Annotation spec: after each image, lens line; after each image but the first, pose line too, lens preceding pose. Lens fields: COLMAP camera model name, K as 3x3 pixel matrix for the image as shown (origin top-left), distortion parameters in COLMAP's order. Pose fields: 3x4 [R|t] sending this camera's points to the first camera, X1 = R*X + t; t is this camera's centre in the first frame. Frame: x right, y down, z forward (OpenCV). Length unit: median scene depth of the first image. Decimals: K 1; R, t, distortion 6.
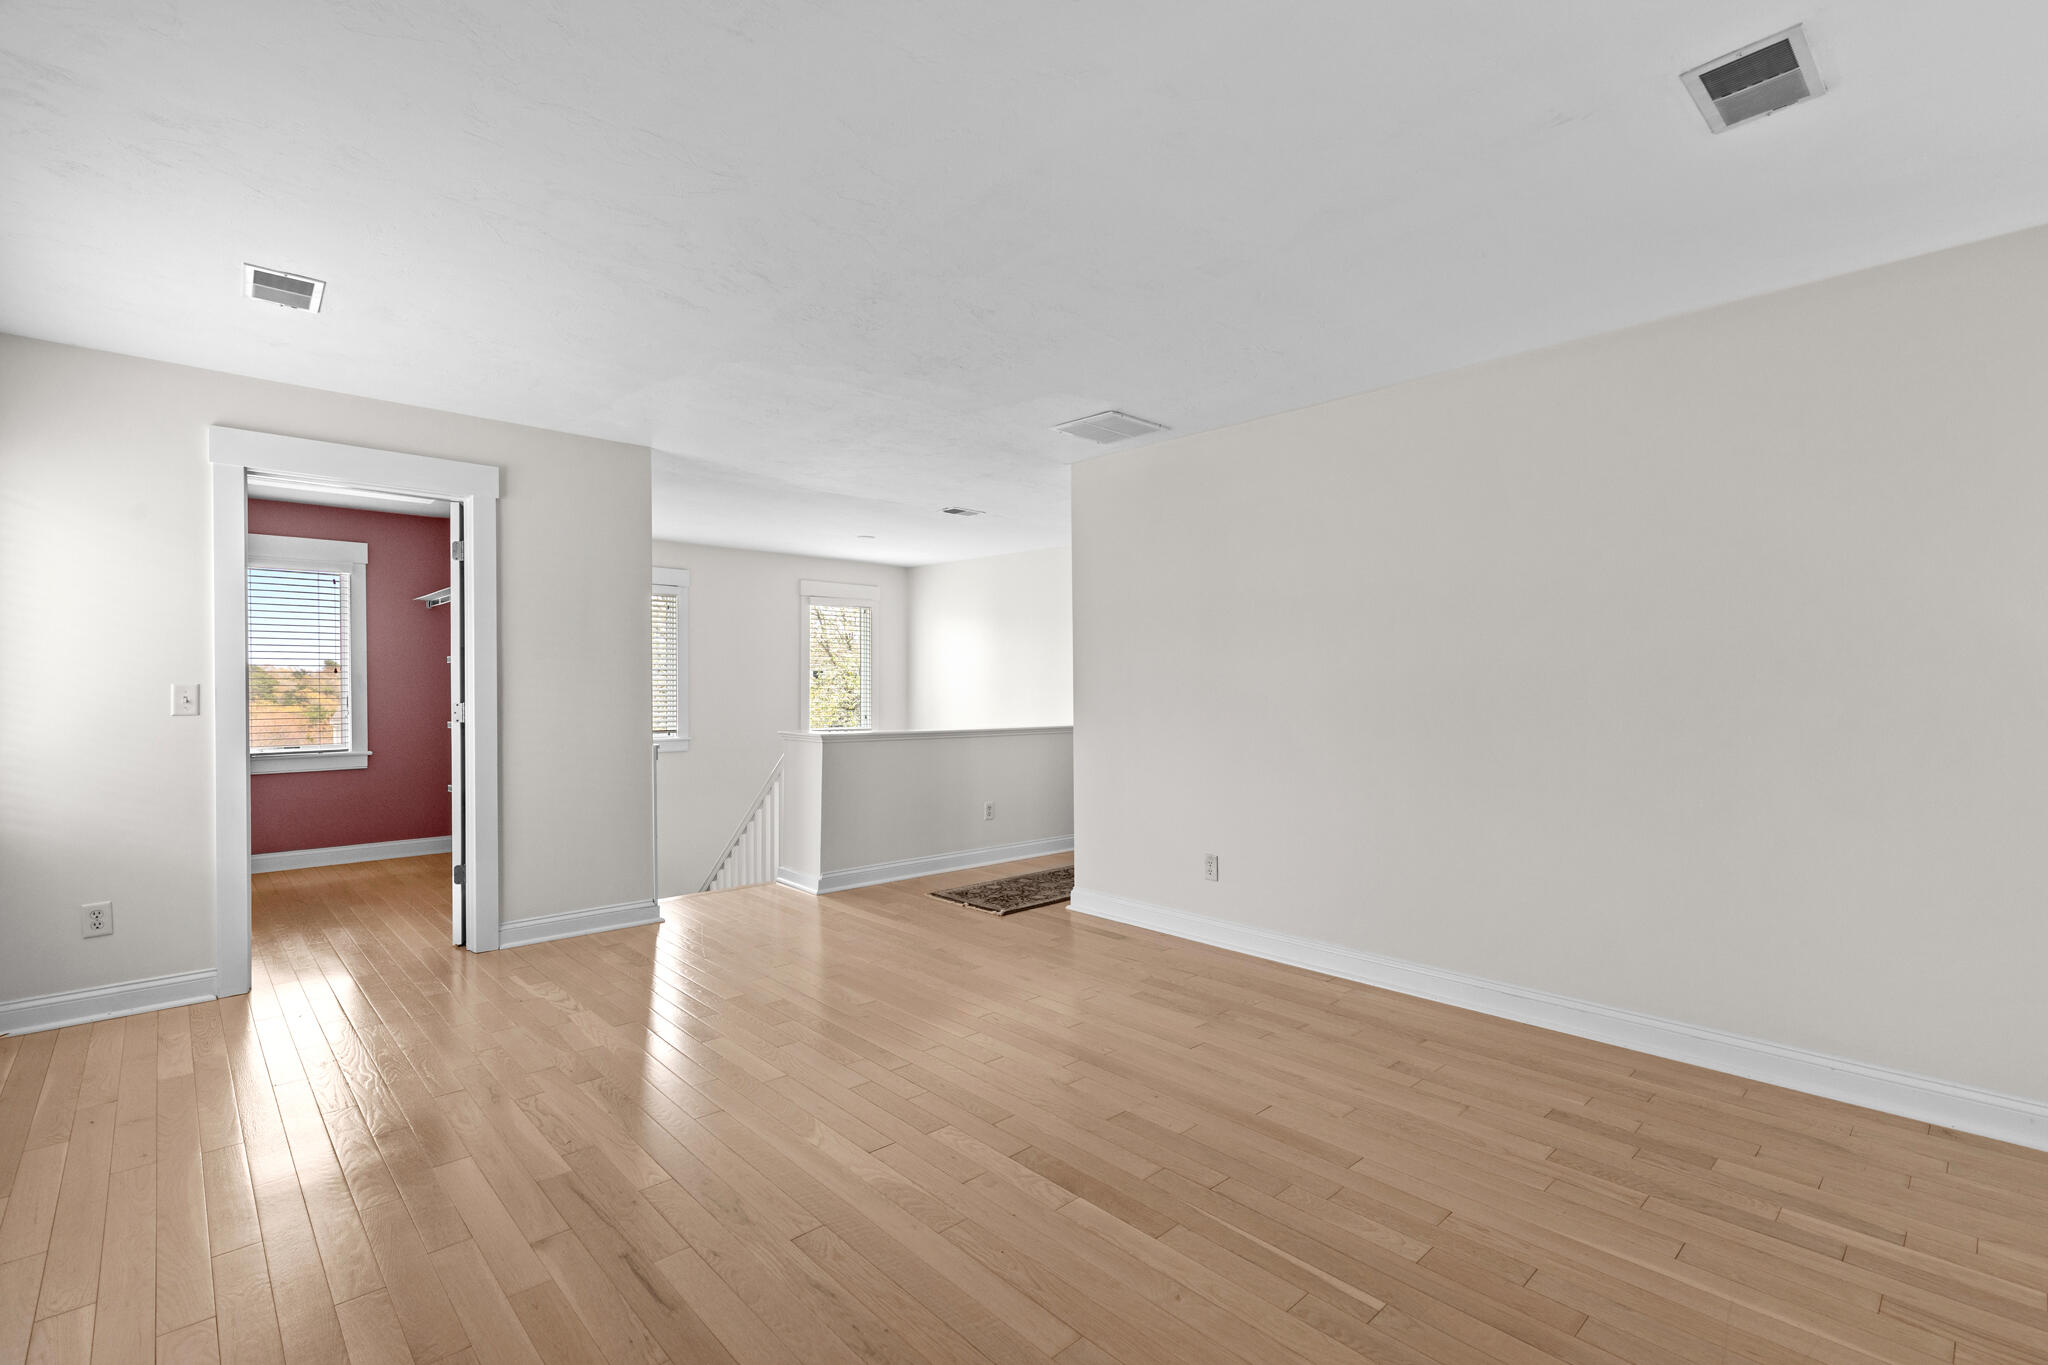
lens RADIAL K [[923.7, 0, 1027.7], [0, 923.7, 690.5], [0, 0, 1]] dist [0.001085, 0.000136]
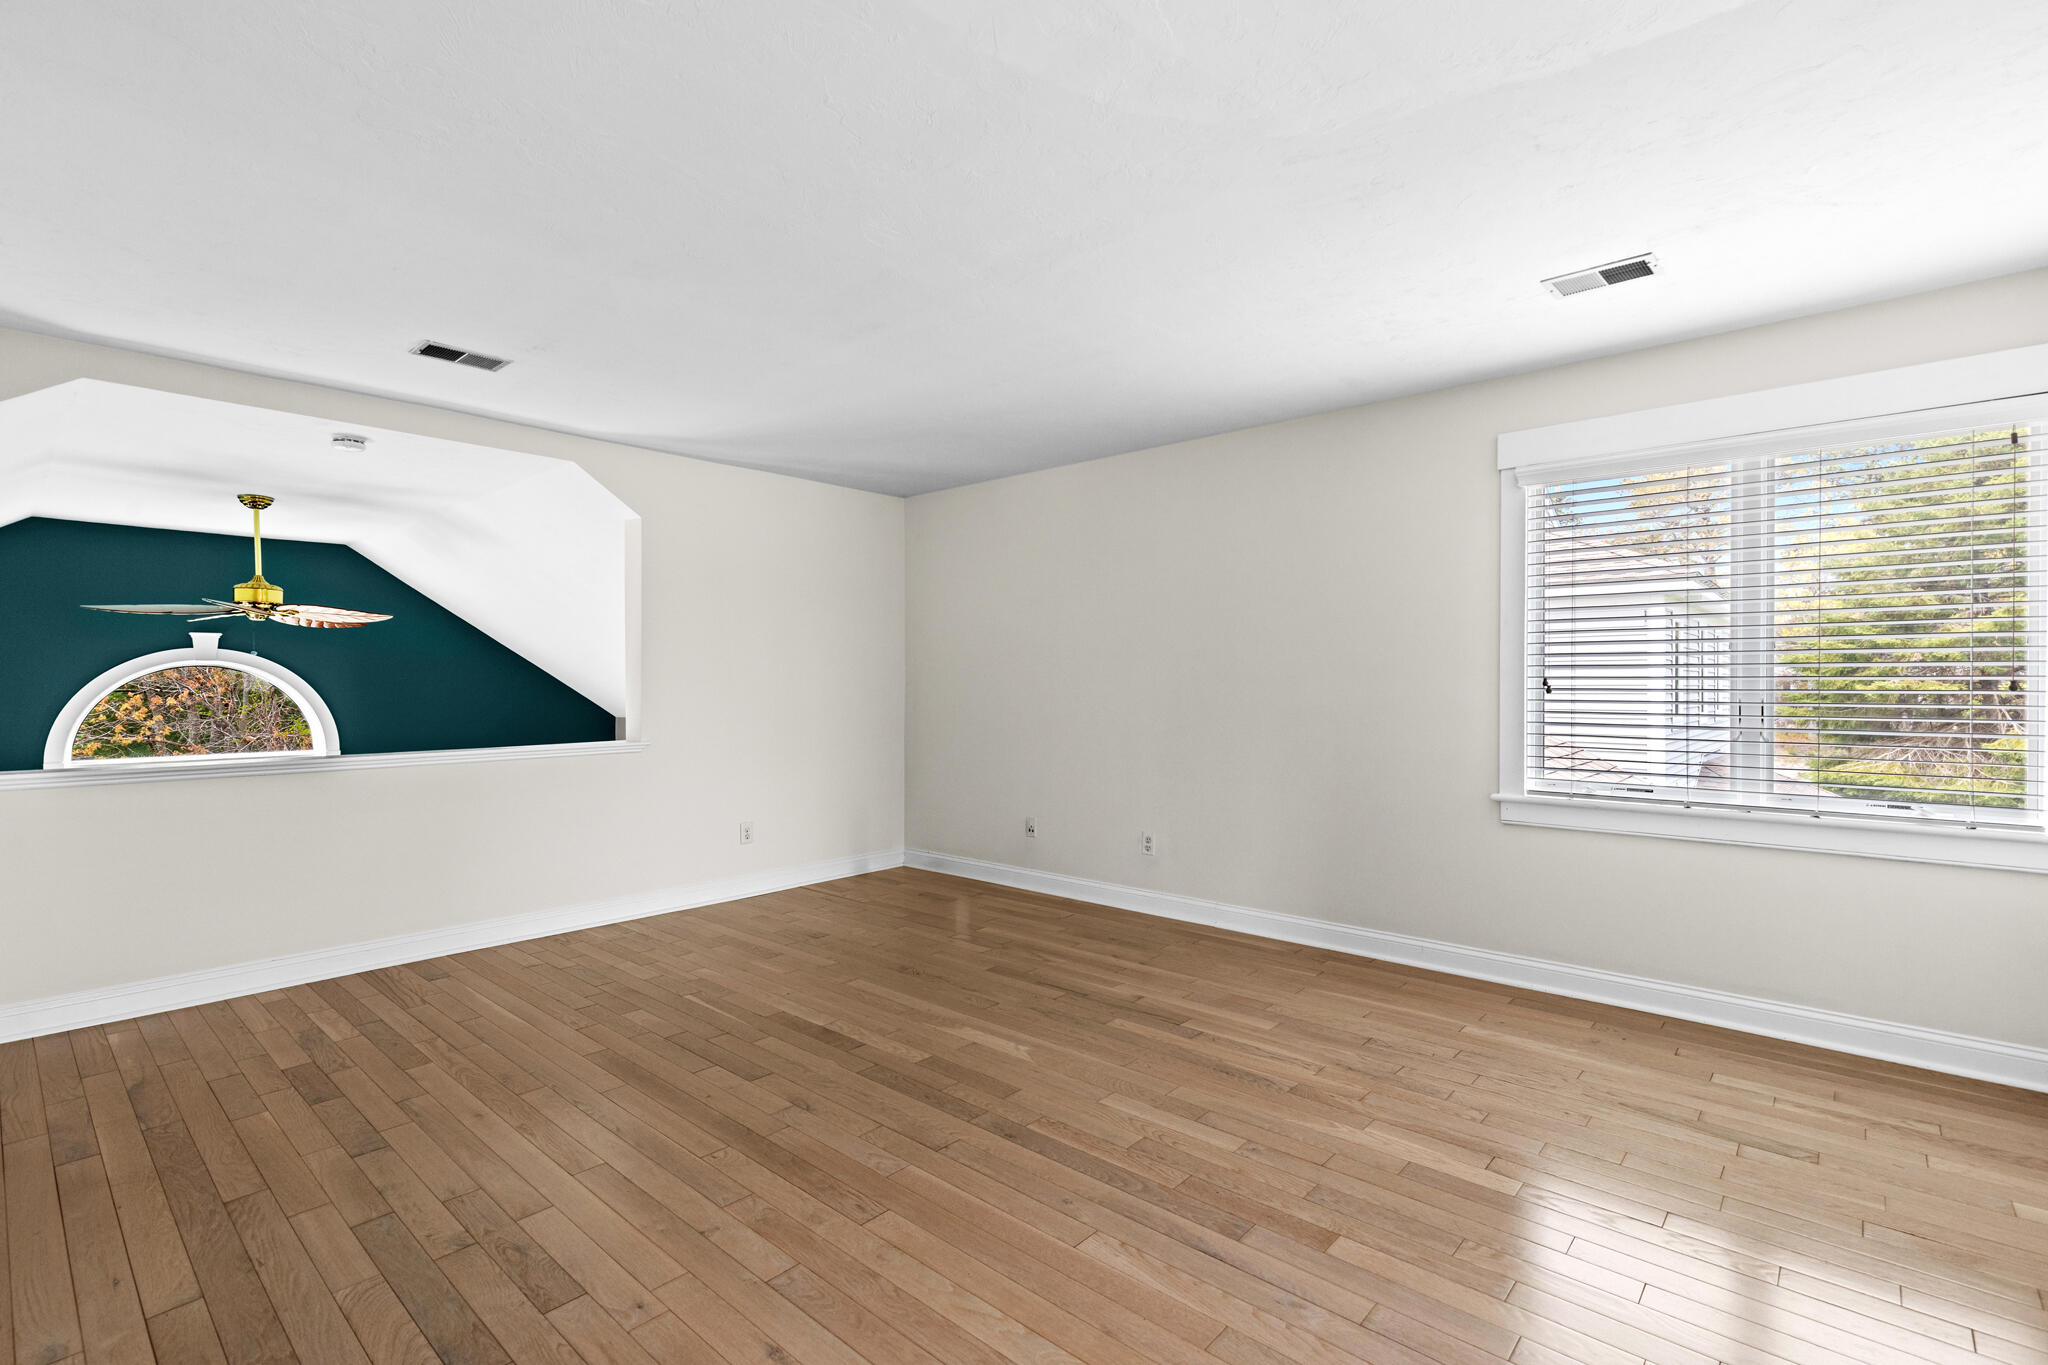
lens RADIAL K [[923.7, 0, 1027.7], [0, 923.7, 690.5], [0, 0, 1]] dist [0.001085, 0.000136]
pose [[-0.995818, 0.003120, -0.091301, -0.105864], [0.002344, 0.999960, 0.008601, -0.004473], [0.091324, 0.008351, -0.995786, 1.891848]]
